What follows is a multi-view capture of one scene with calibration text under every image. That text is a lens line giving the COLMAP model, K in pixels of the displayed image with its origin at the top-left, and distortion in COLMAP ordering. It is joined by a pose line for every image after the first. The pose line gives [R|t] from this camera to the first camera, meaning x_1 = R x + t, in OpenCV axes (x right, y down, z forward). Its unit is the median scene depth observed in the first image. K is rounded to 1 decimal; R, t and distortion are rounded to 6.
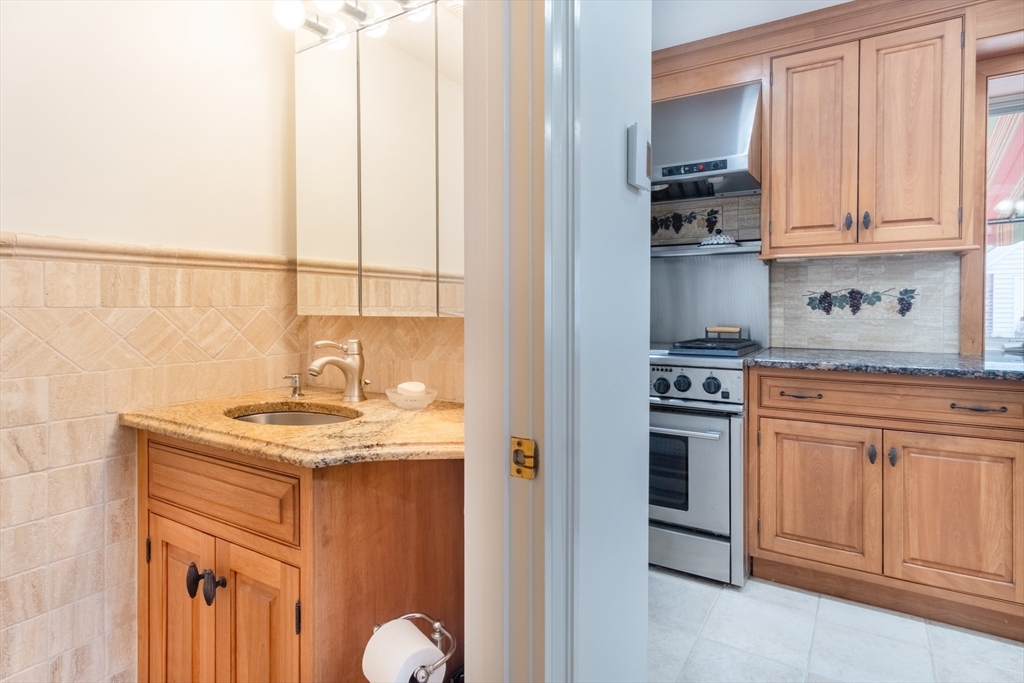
lens RADIAL K [[567.3, 0, 485.4], [0, 567.3, 312.0], [0, 0, 1]] dist [0.005474, 0.001266]
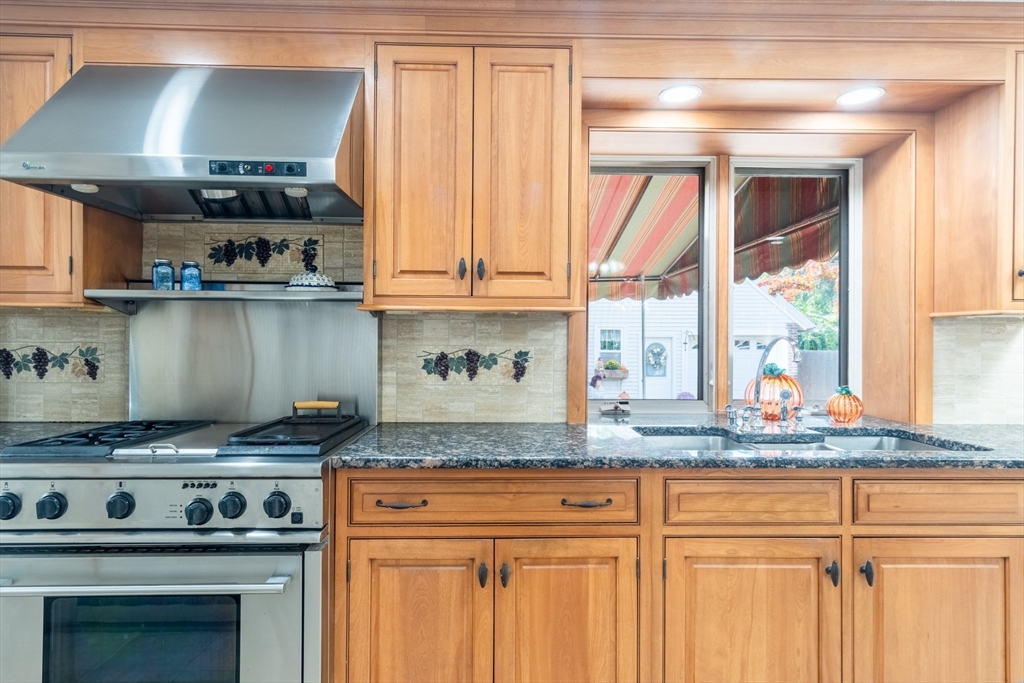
lens RADIAL K [[591.0, 0, 512.0], [0, 591.0, 341.5], [0, 0, 1]] dist [0.004164, 0.000596]
pose [[0.817565, 0.008671, 0.575771, 0.221222], [-0.001493, 0.999915, -0.012940, -0.046849], [-0.575835, 0.009719, 0.817508, 0.285235]]
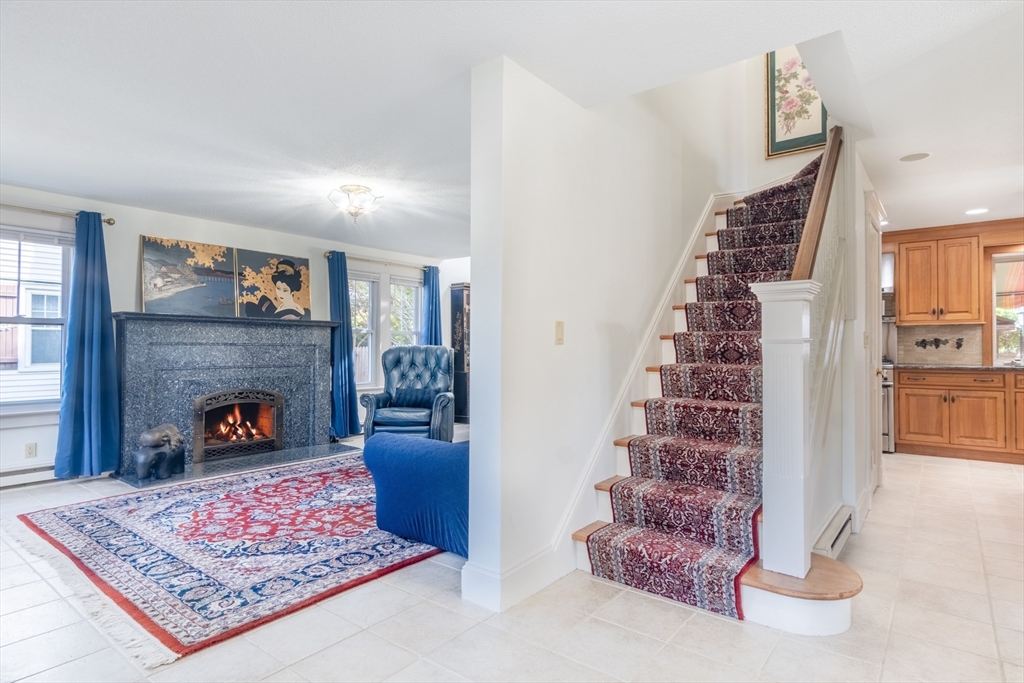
lens RADIAL K [[548.8, 0, 512.0], [0, 548.8, 341.5], [0, 0, 1]] dist [0.004270, 0.000582]
pose [[0.997284, -0.001027, -0.073647, -1.062166], [-0.000484, 0.999790, -0.020491, 0.024540], [0.073652, 0.020471, 0.997074, -1.589084]]
